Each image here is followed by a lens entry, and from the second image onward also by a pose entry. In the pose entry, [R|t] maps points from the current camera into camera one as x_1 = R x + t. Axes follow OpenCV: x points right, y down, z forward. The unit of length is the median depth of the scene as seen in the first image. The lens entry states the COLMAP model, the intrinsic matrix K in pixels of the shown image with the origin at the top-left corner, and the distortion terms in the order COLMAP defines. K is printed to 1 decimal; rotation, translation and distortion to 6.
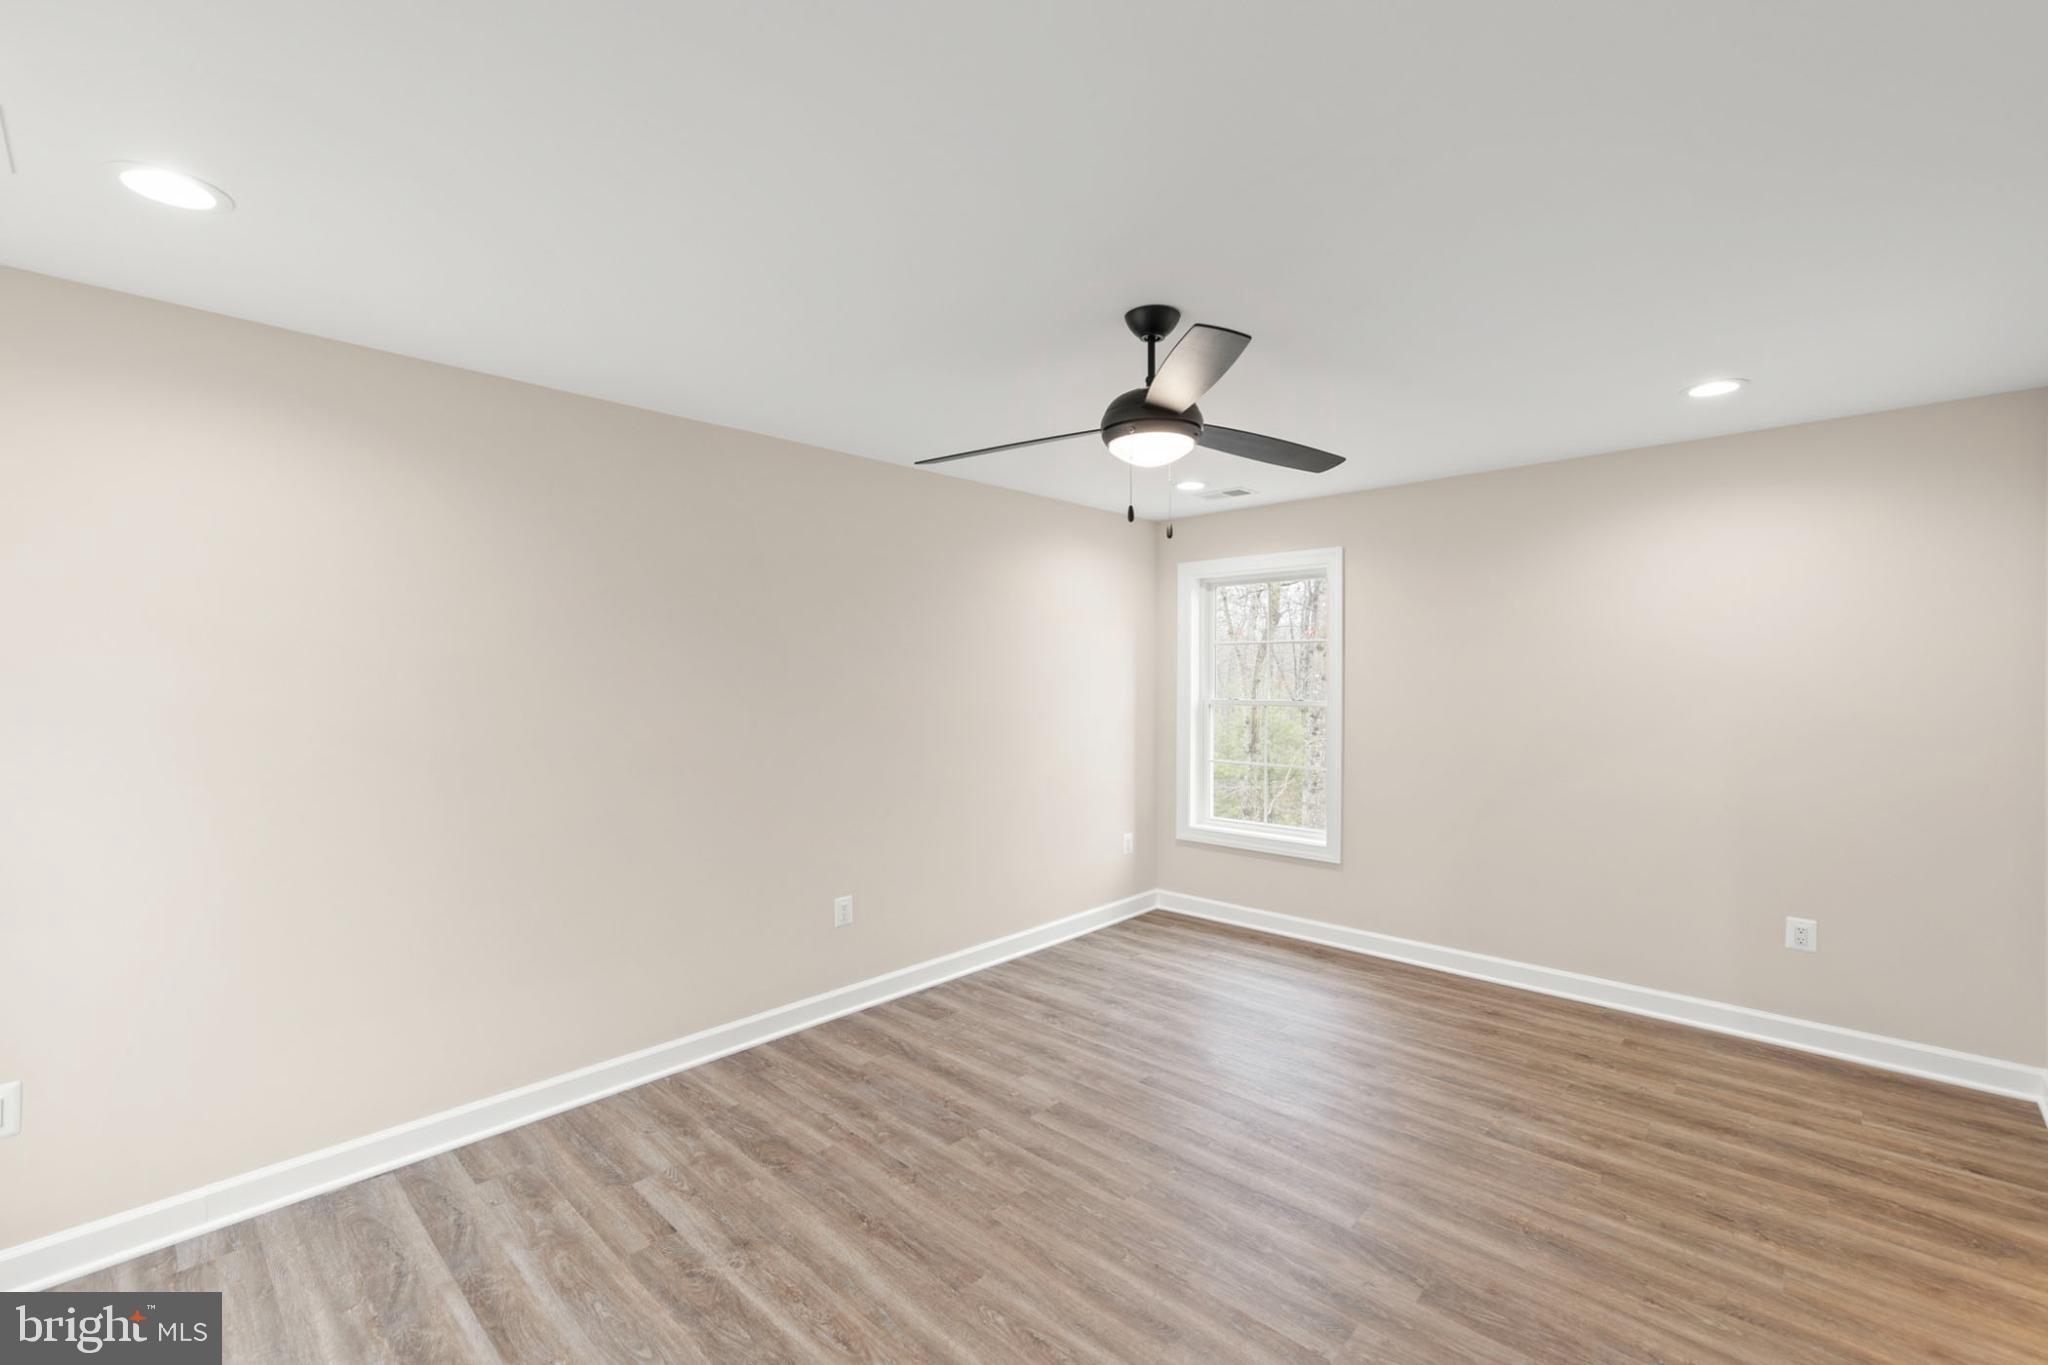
lens RADIAL K [[859.1, 0, 1024.3], [0, 859.1, 668.5], [0, 0, 1]] dist [0.005068, -0.000010]
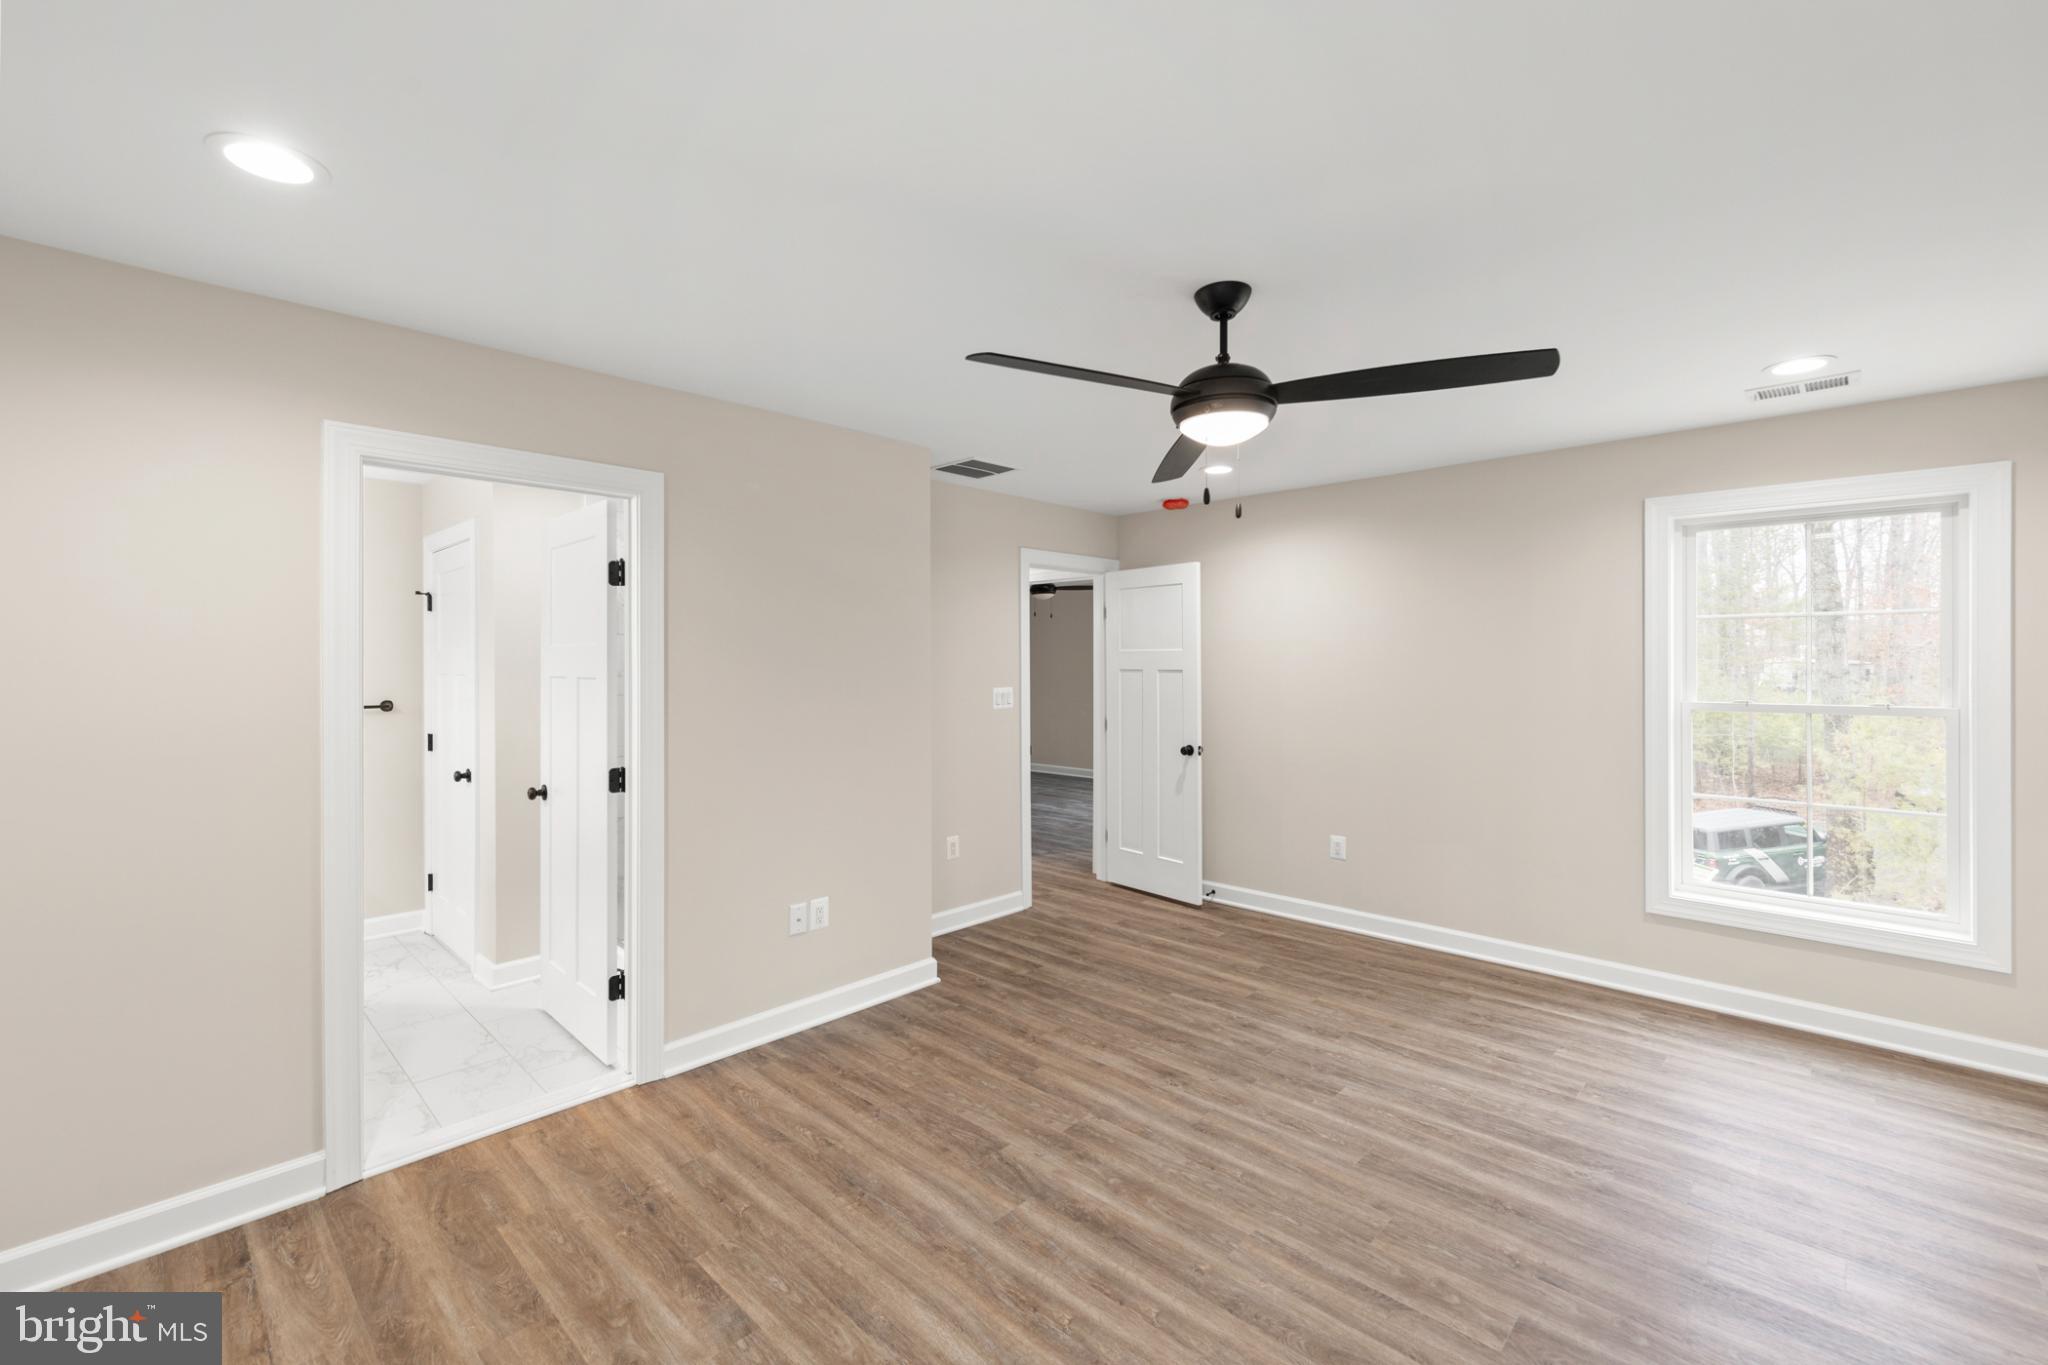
lens RADIAL K [[859.1, 0, 1024.3], [0, 859.1, 668.5], [0, 0, 1]] dist [0.005068, -0.000010]
pose [[-0.999966, 0.005778, -0.005862, 0.406204], [0.005778, 0.999983, -0.000047, 0.017521], [0.005862, -0.000080, -0.999983, 2.136791]]
